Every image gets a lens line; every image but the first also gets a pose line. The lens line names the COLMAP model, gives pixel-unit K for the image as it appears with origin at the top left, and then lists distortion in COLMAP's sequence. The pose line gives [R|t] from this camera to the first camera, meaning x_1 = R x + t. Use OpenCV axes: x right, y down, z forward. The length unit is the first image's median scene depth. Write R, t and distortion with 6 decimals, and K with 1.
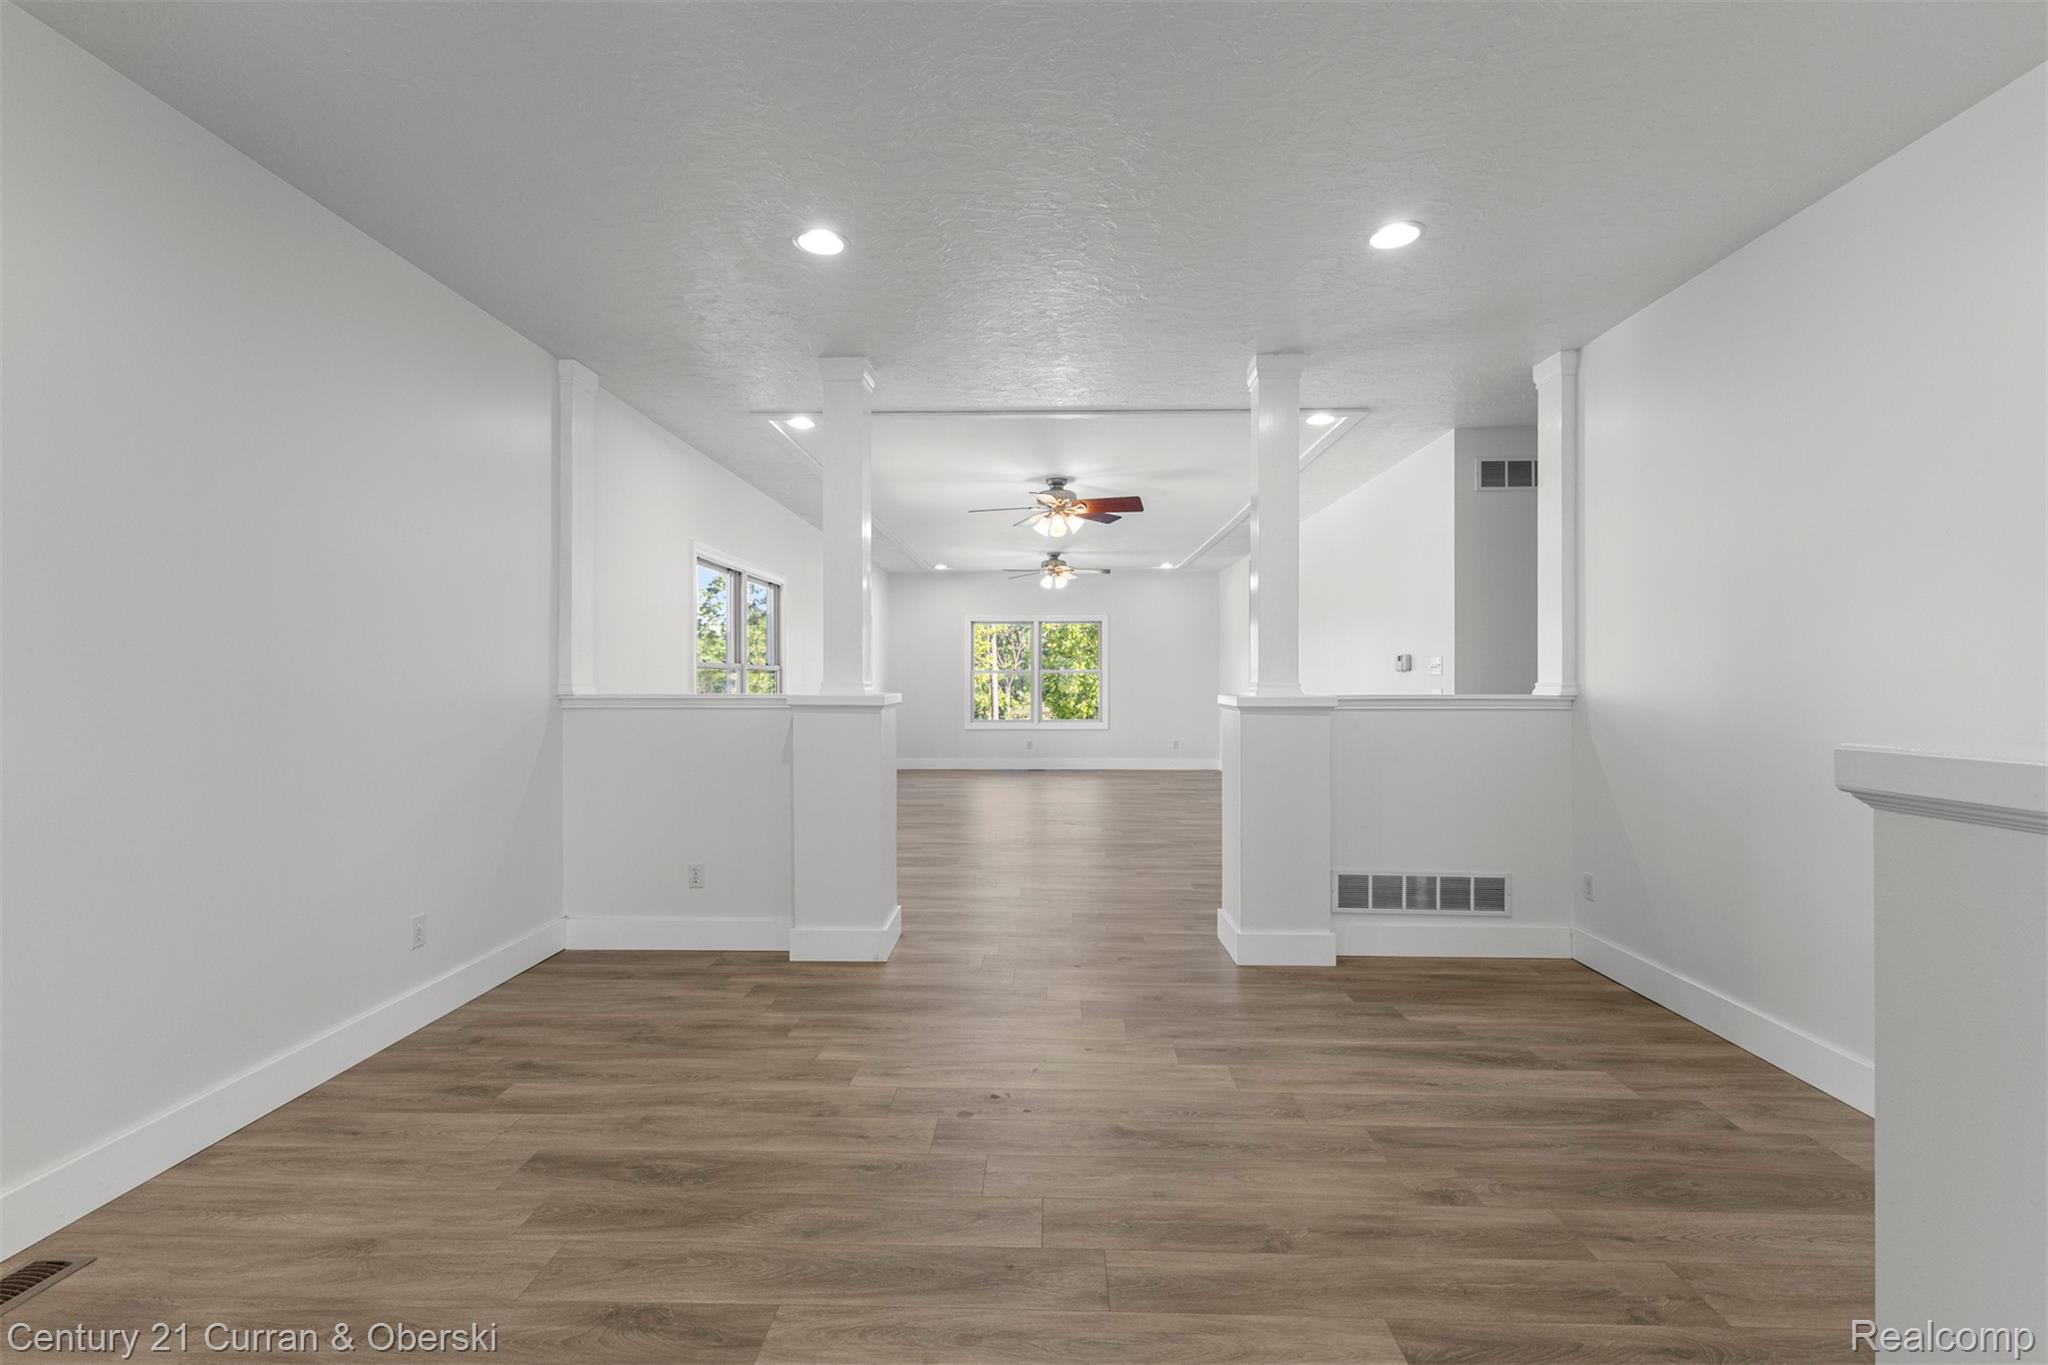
lens RADIAL K [[882.9, 0, 1028.9], [0, 882.9, 678.8], [0, 0, 1]] dist [0.008647, 0.000012]
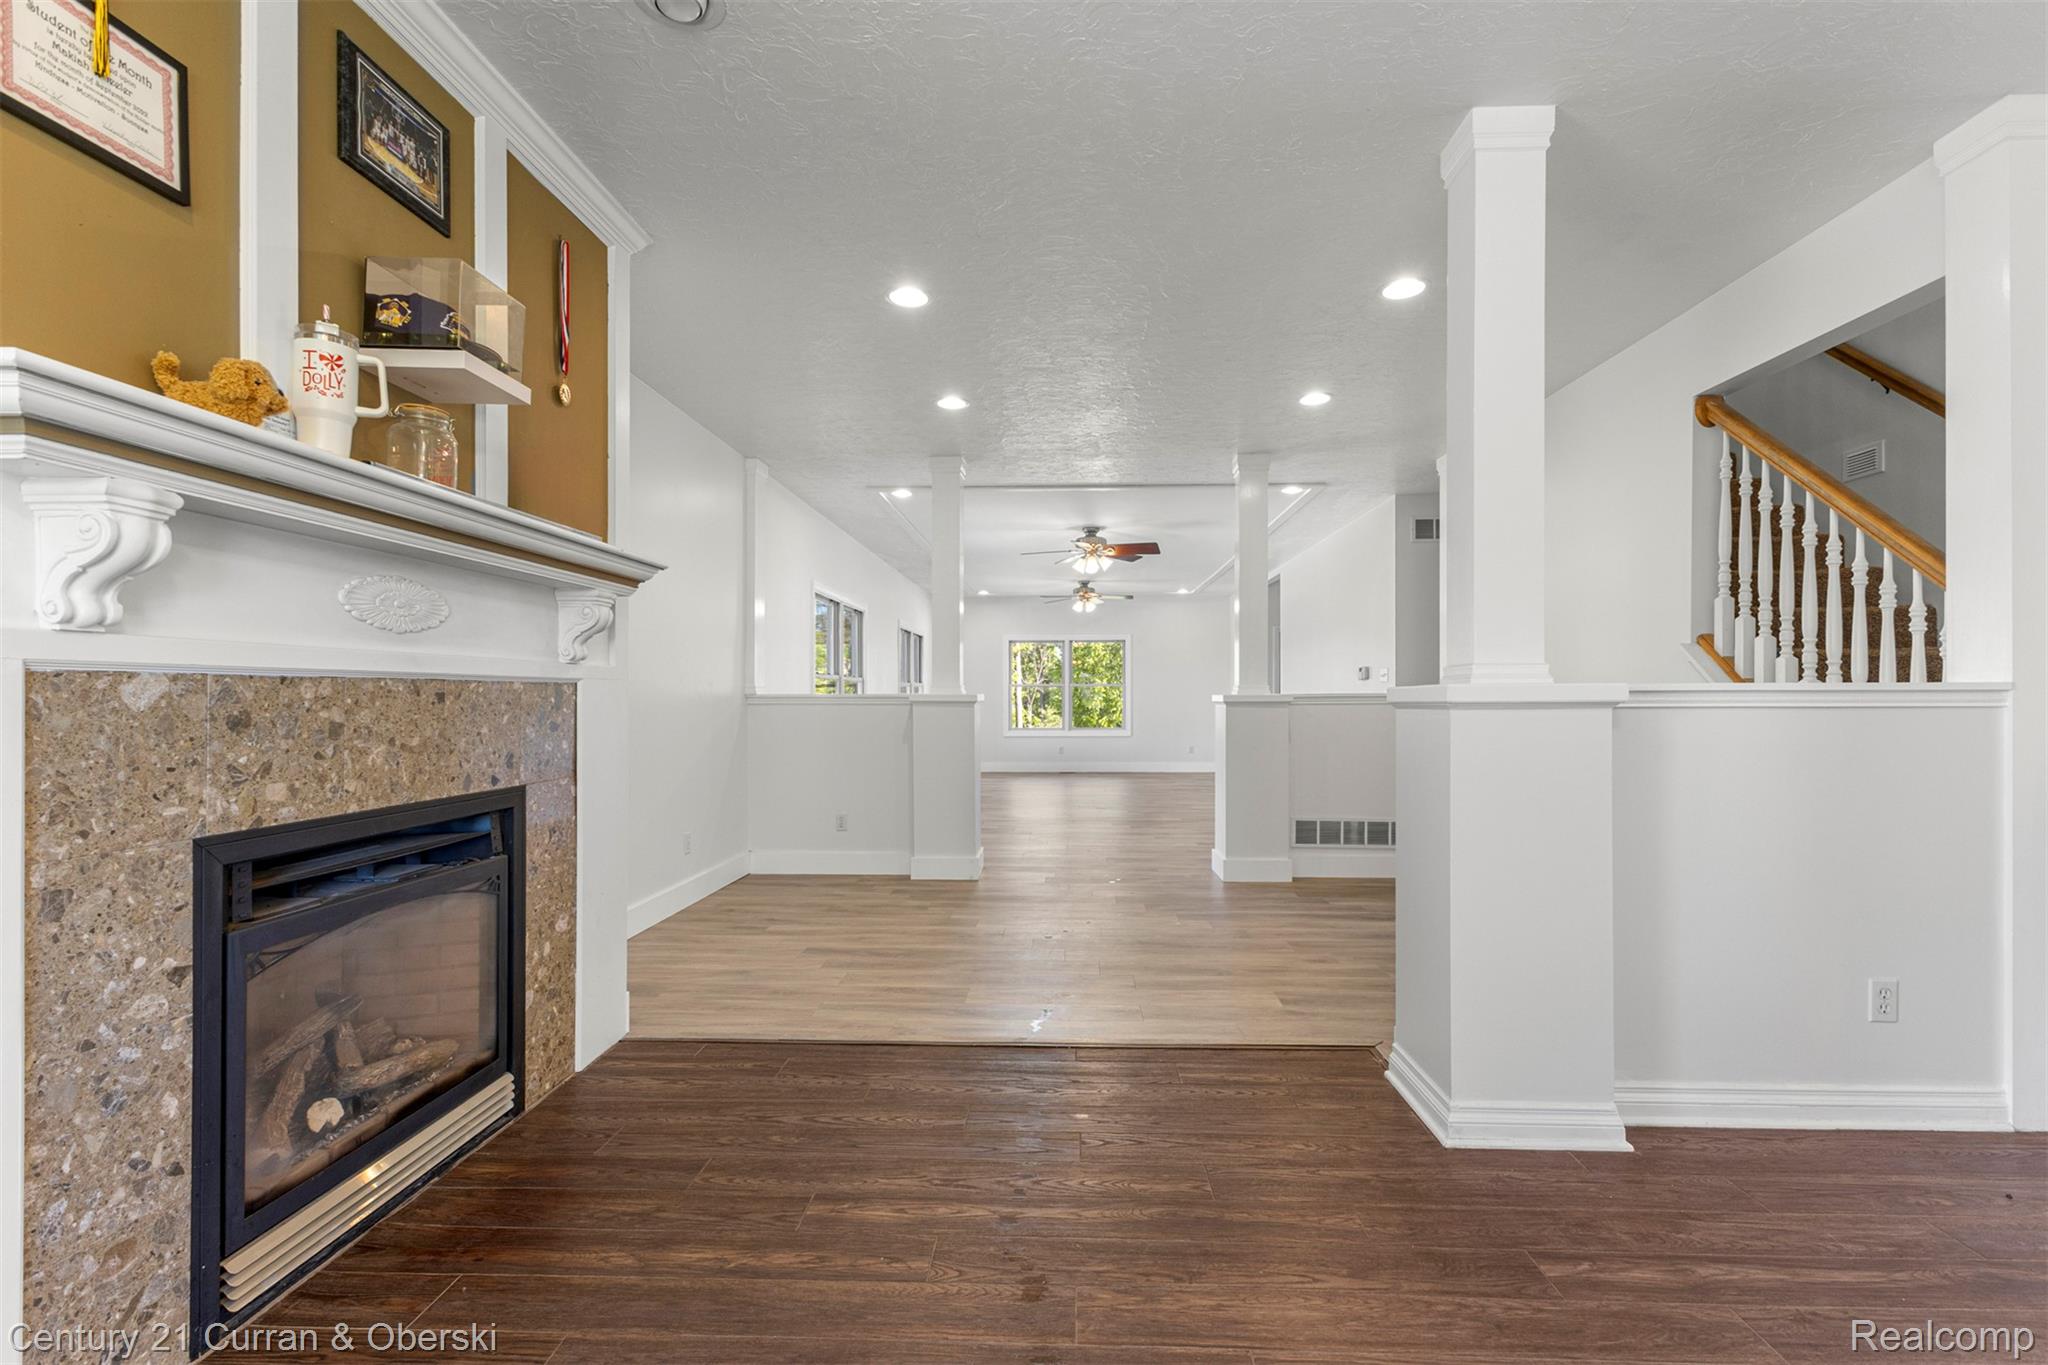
lens RADIAL K [[906.4, 0, 1032.5], [0, 906.4, 695.6], [0, 0, 1]] dist [0.008293, -0.000269]
pose [[0.999854, -0.000494, -0.017055, -0.037483], [0.000452, 0.999997, -0.002476, 0.019545], [0.017056, 0.002468, 0.999851, -0.366825]]
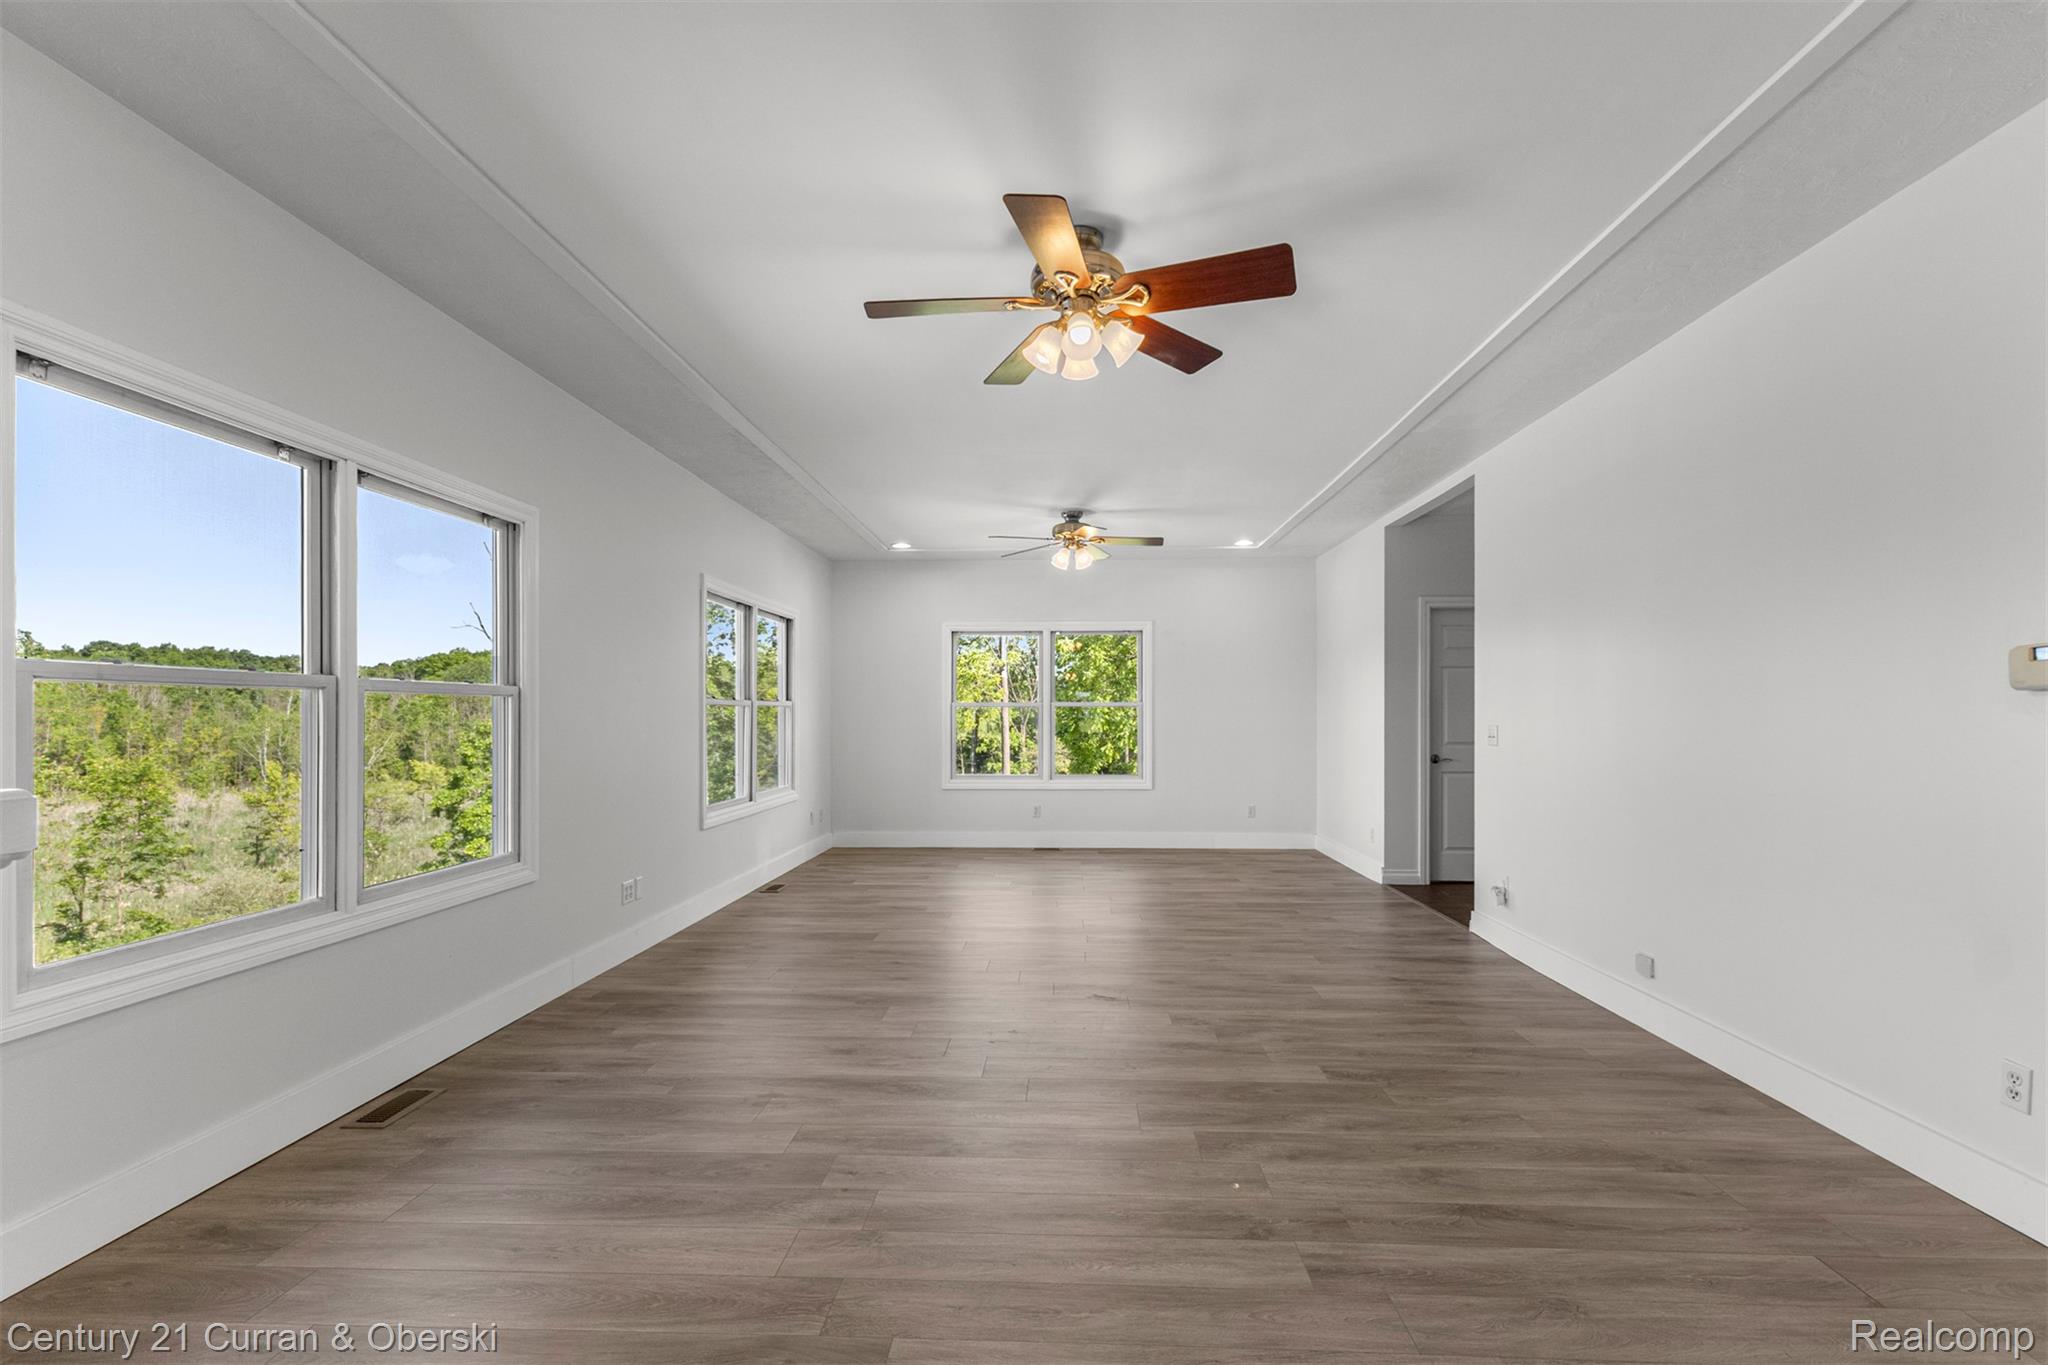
lens RADIAL K [[882.9, 0, 1028.9], [0, 882.9, 678.8], [0, 0, 1]] dist [0.008647, 0.000012]
pose [[0.999770, -0.003338, -0.021168, 0.020535], [0.002423, 0.999066, -0.043139, 0.002664], [0.021293, 0.043078, 0.998845, 0.747989]]
